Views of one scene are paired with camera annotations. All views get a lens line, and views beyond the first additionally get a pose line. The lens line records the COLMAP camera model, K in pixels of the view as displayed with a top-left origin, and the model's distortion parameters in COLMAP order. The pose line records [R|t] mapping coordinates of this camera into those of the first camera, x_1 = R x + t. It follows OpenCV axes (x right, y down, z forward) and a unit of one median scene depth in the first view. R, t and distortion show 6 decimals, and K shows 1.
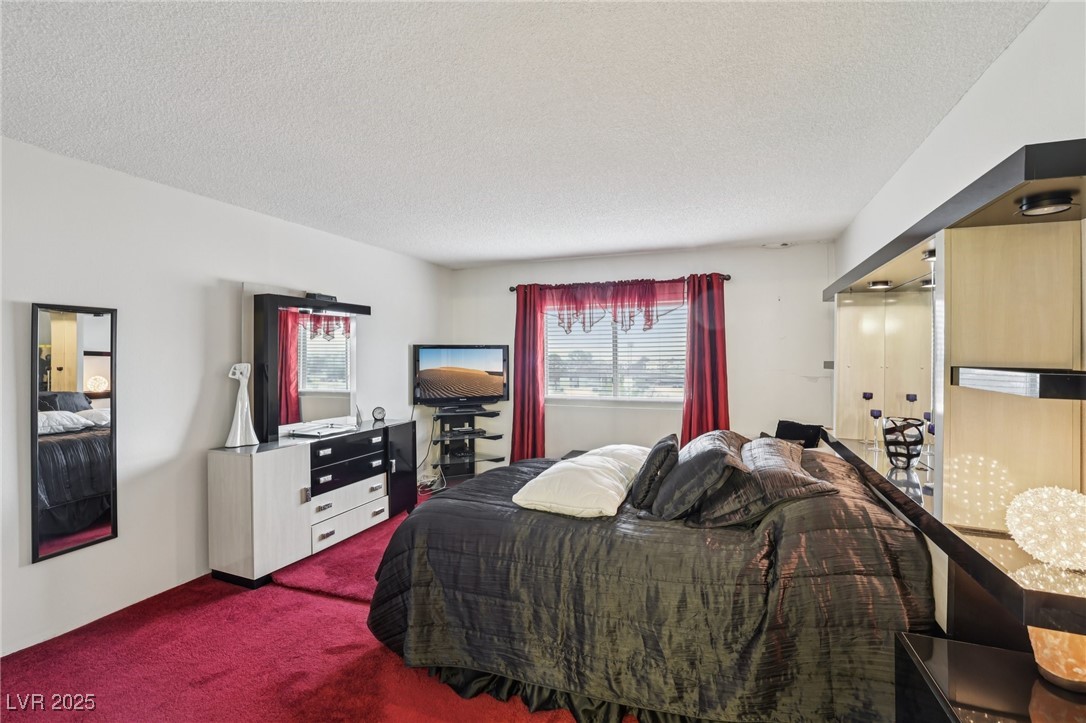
lens RADIAL K [[477.7, 0, 541.4], [0, 477.7, 363.1], [0, 0, 1]] dist [-0.047689, 0.019647]
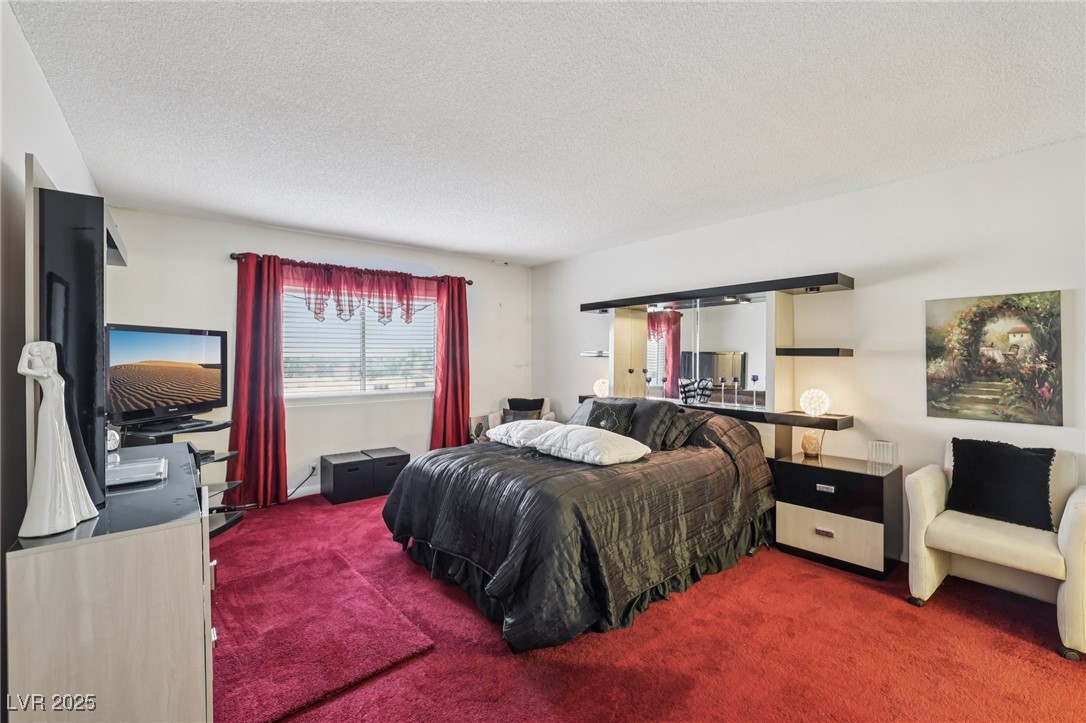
lens RADIAL K [[477.7, 0, 541.4], [0, 477.7, 363.1], [0, 0, 1]] dist [-0.047689, 0.019647]
pose [[0.491553, -0.010152, 0.870789, -0.511576], [0.012632, 0.999910, 0.004526, 0.015872], [-0.870756, 0.008775, 0.491637, 0.243373]]
